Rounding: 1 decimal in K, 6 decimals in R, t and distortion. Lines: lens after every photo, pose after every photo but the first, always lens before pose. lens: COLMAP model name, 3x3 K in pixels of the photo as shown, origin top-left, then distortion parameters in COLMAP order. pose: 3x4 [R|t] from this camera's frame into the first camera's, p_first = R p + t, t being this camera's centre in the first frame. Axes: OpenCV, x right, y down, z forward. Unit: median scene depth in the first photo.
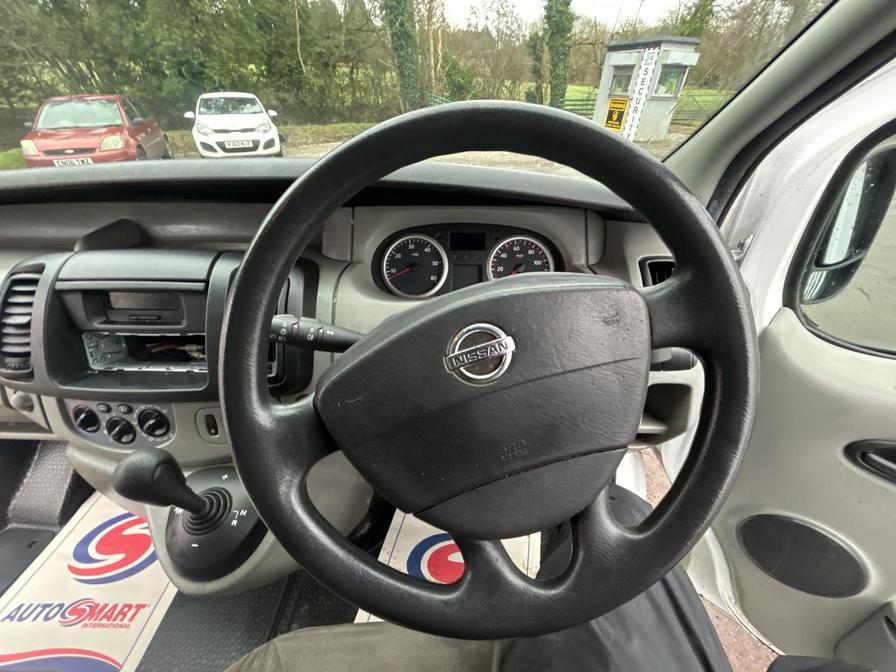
lens RADIAL K [[361.4, 0, 452.8], [0, 361.4, 336.8], [0, 0, 1]] dist [0.004366, 0.000106]
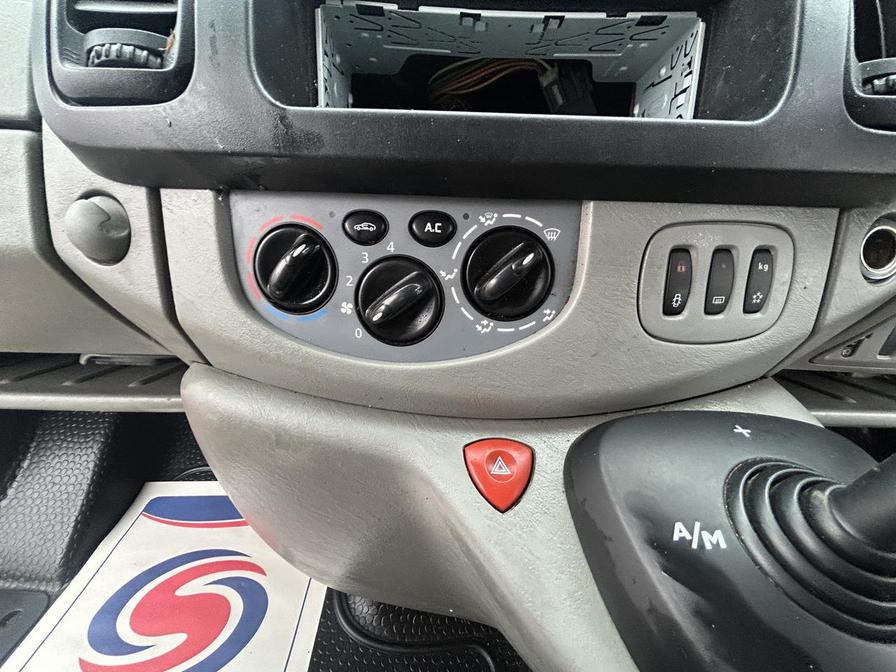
lens RADIAL K [[361.4, 0, 442.9], [0, 361.4, 332.7], [0, 0, 1]] dist [0.004366, 0.000106]
pose [[0.999335, -0.004140, 0.036221, -0.139386], [0.007070, 0.996677, -0.081149, 0.049482], [-0.035765, 0.081351, 0.996044, 0.104325]]
